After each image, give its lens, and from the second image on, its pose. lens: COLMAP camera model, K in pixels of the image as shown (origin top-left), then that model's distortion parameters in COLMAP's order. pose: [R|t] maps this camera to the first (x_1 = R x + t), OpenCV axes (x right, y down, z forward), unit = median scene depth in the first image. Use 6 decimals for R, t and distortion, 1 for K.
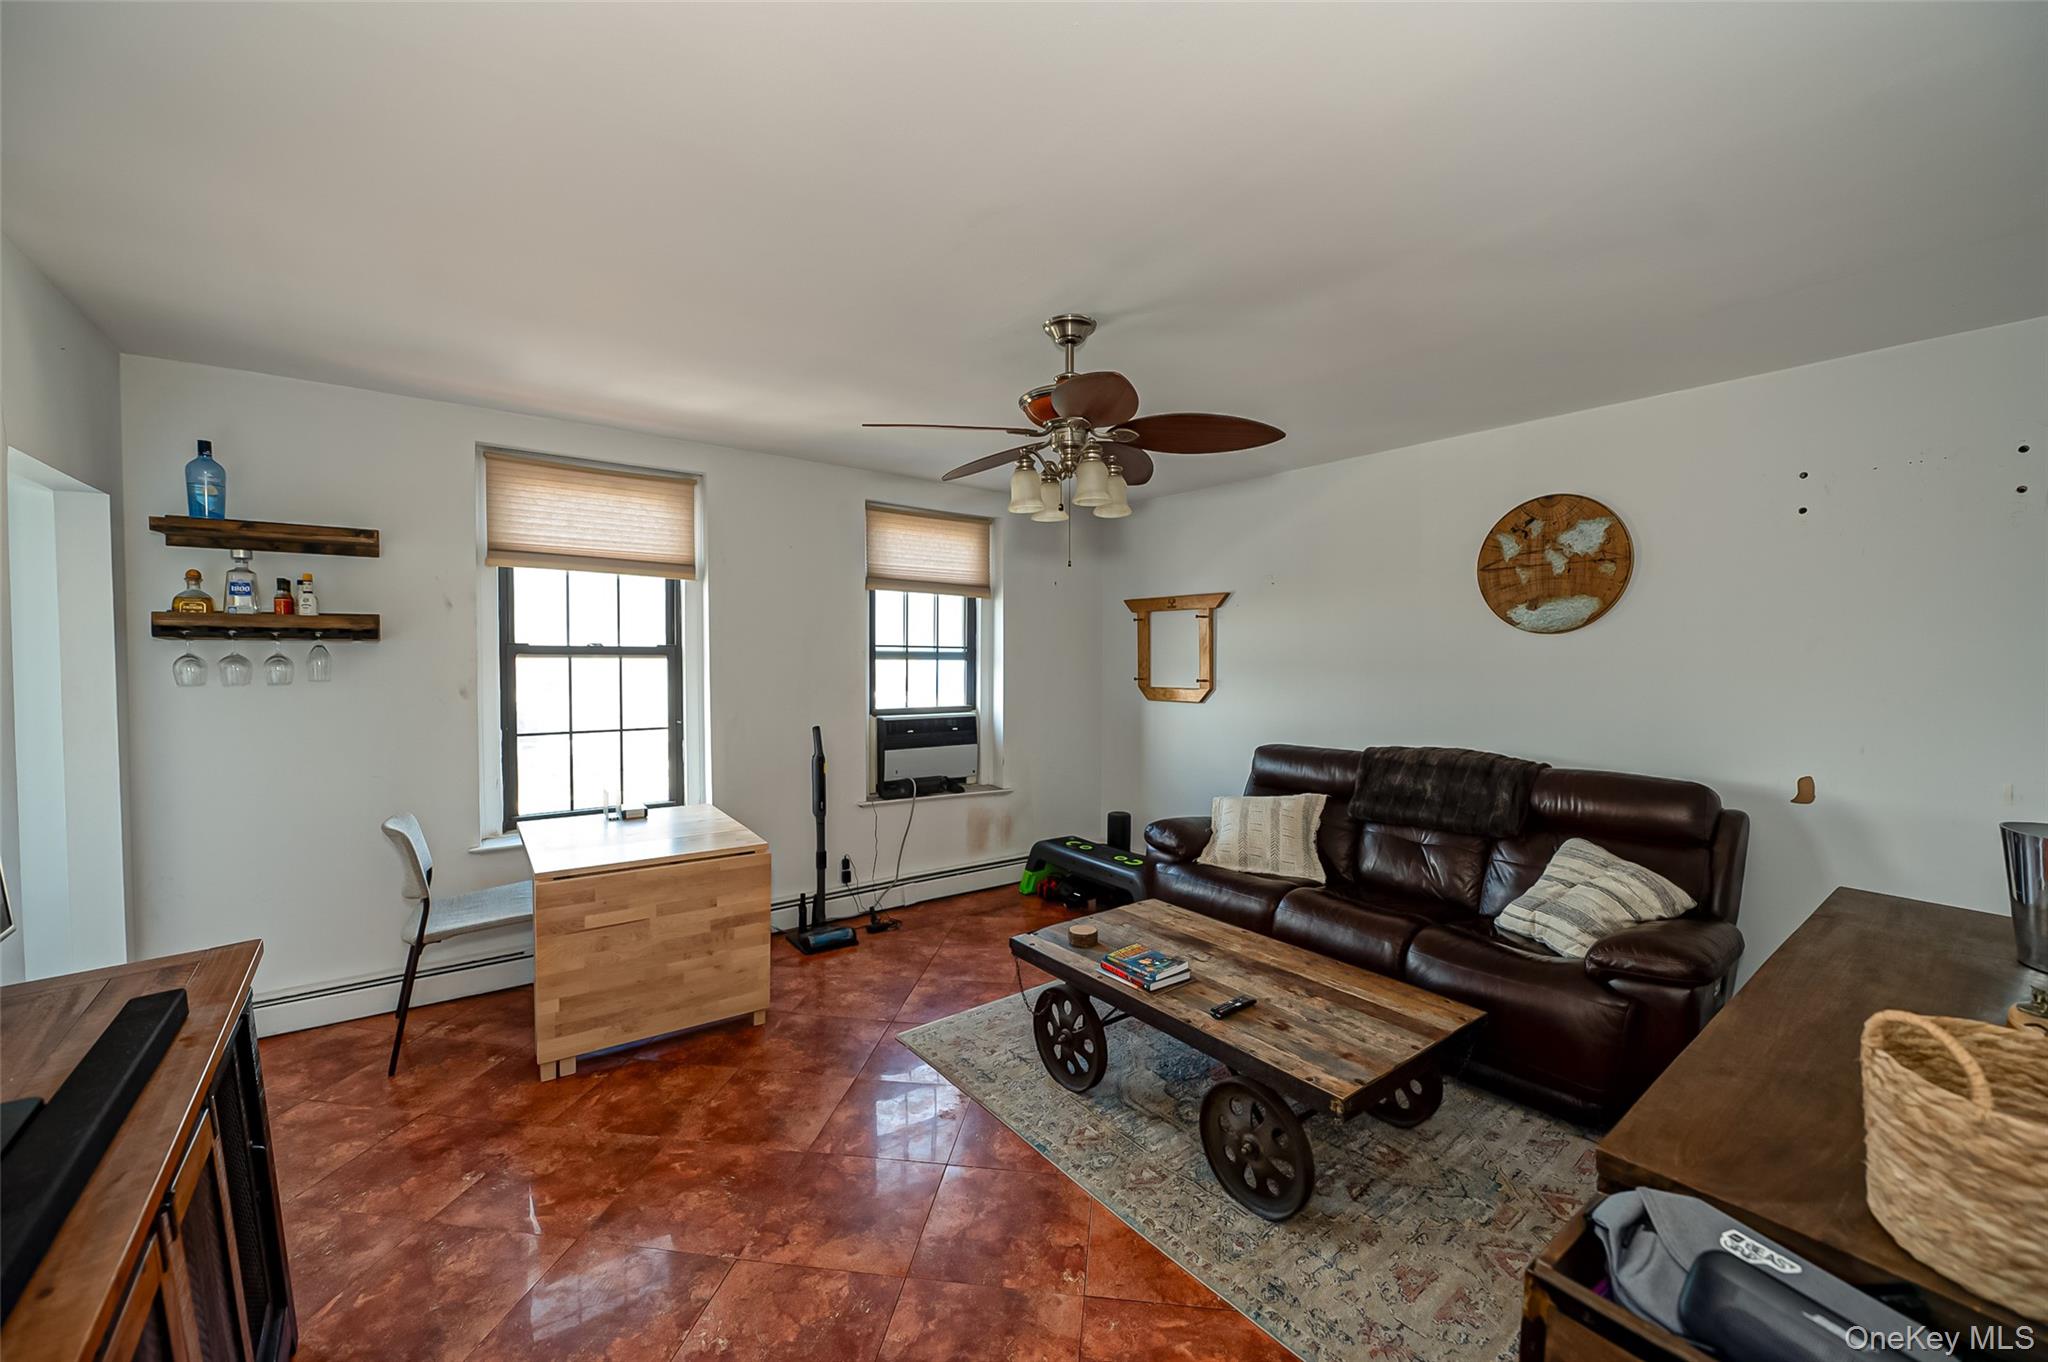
lens RADIAL K [[814.2, 0, 1026.4], [0, 814.2, 680.7], [0, 0, 1]] dist [-0.008248, -0.000980]
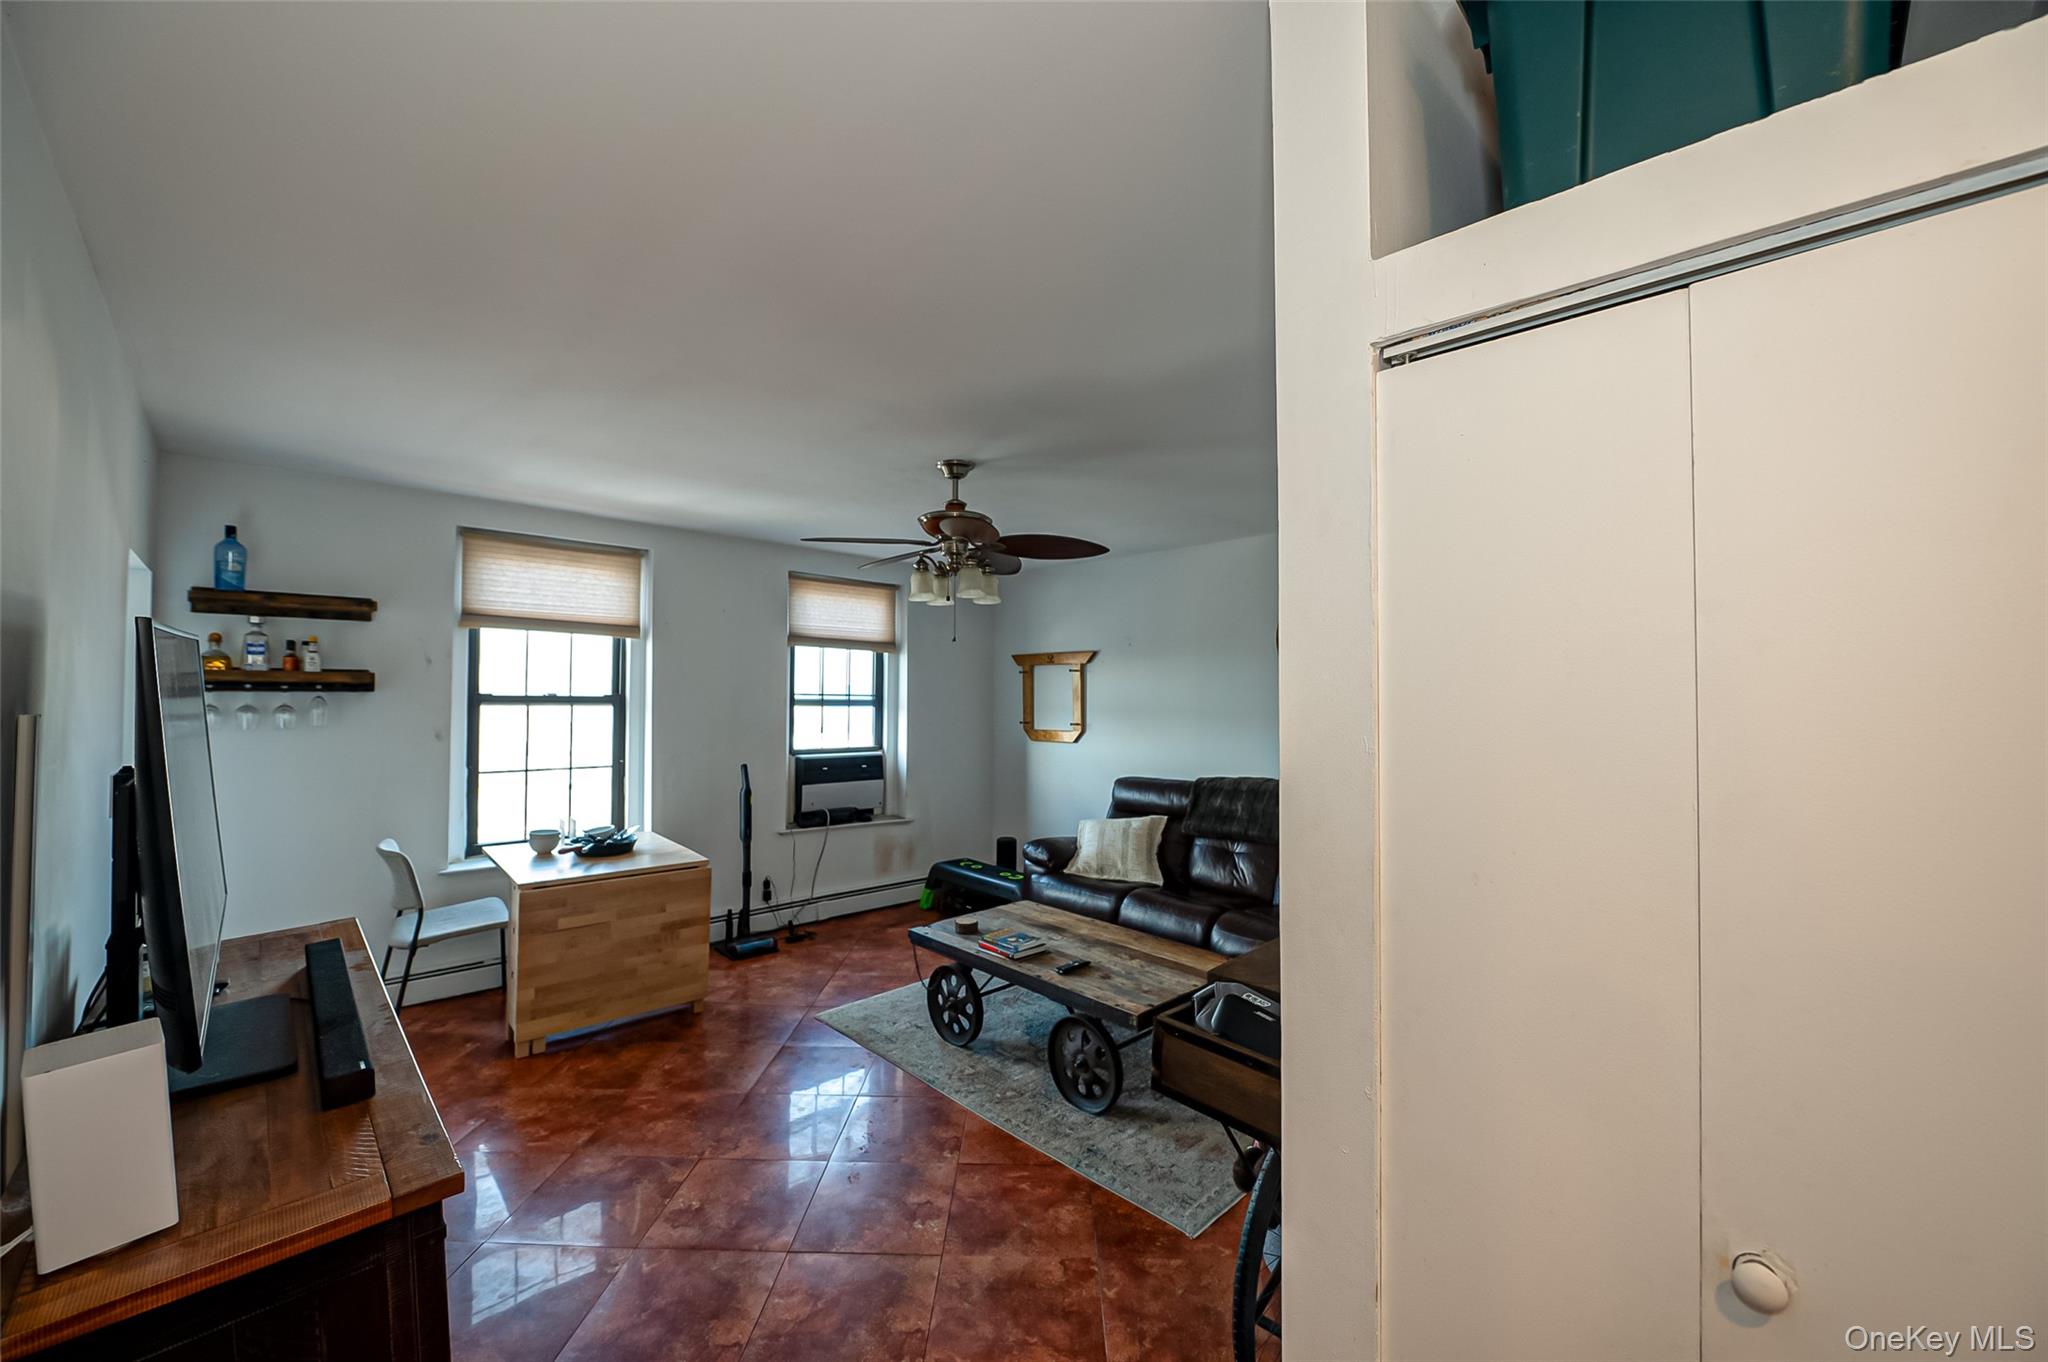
lens RADIAL K [[814.2, 0, 1030.8], [0, 814.2, 679.2], [0, 0, 1]] dist [-0.008248, -0.000980]
pose [[0.992974, 0.005345, 0.118213, 0.013194], [0.000808, 0.998650, -0.051936, -0.005265], [-0.118331, 0.051666, 0.991629, -0.237301]]
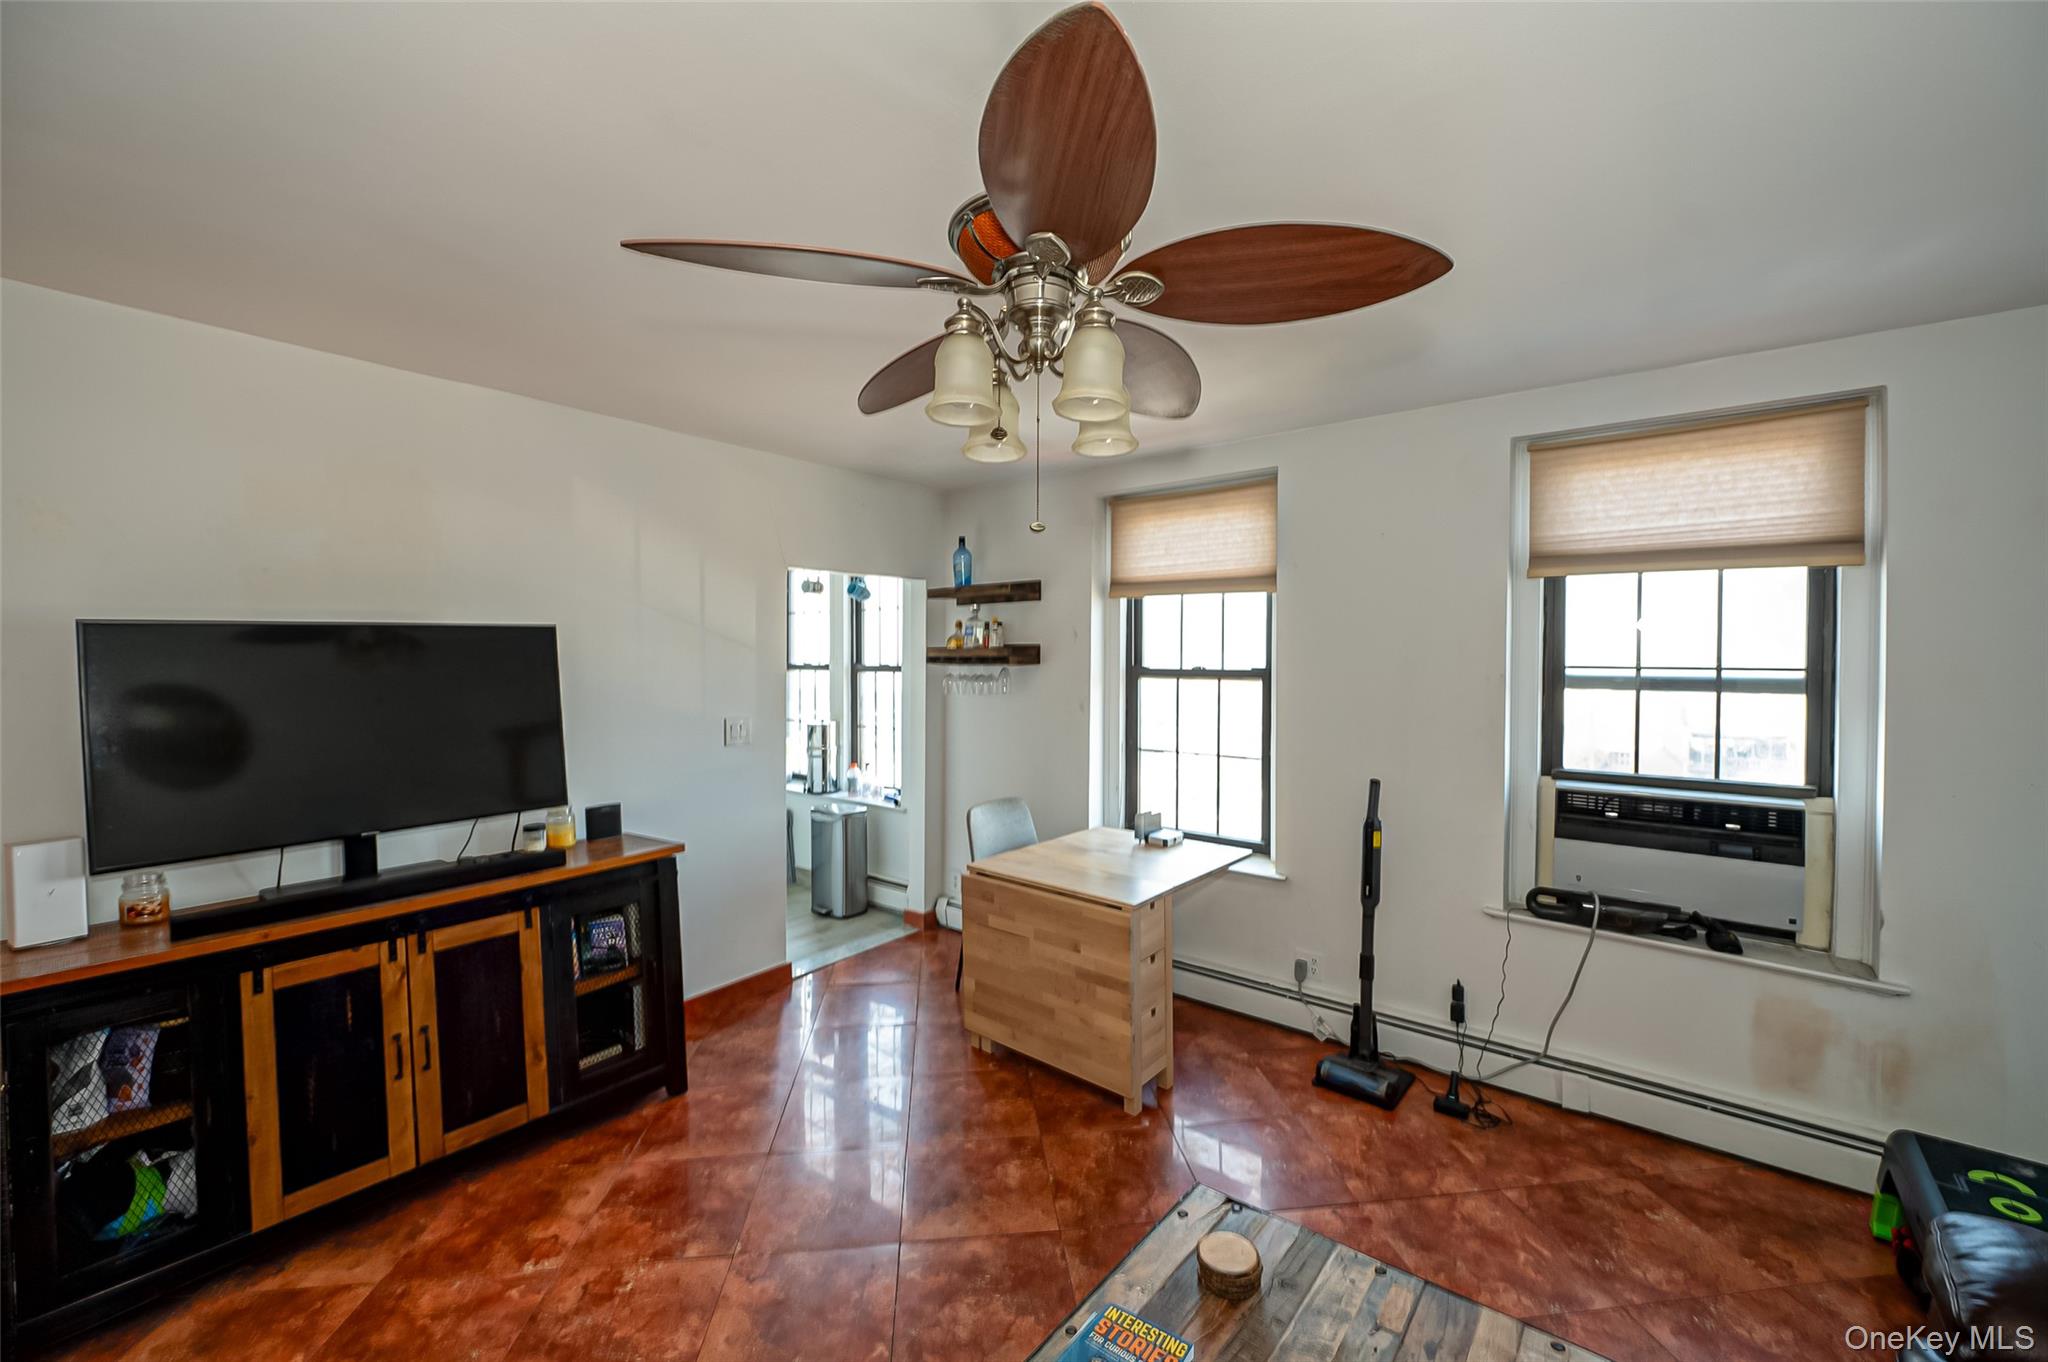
lens RADIAL K [[814.2, 0, 1056.8], [0, 814.2, 668.5], [0, 0, 1]] dist [-0.008248, -0.000980]
pose [[0.234429, 0.006951, -0.972108, 0.414998], [-0.032470, 0.999472, -0.000683, -0.036496], [0.971591, 0.031724, 0.234531, 0.613558]]
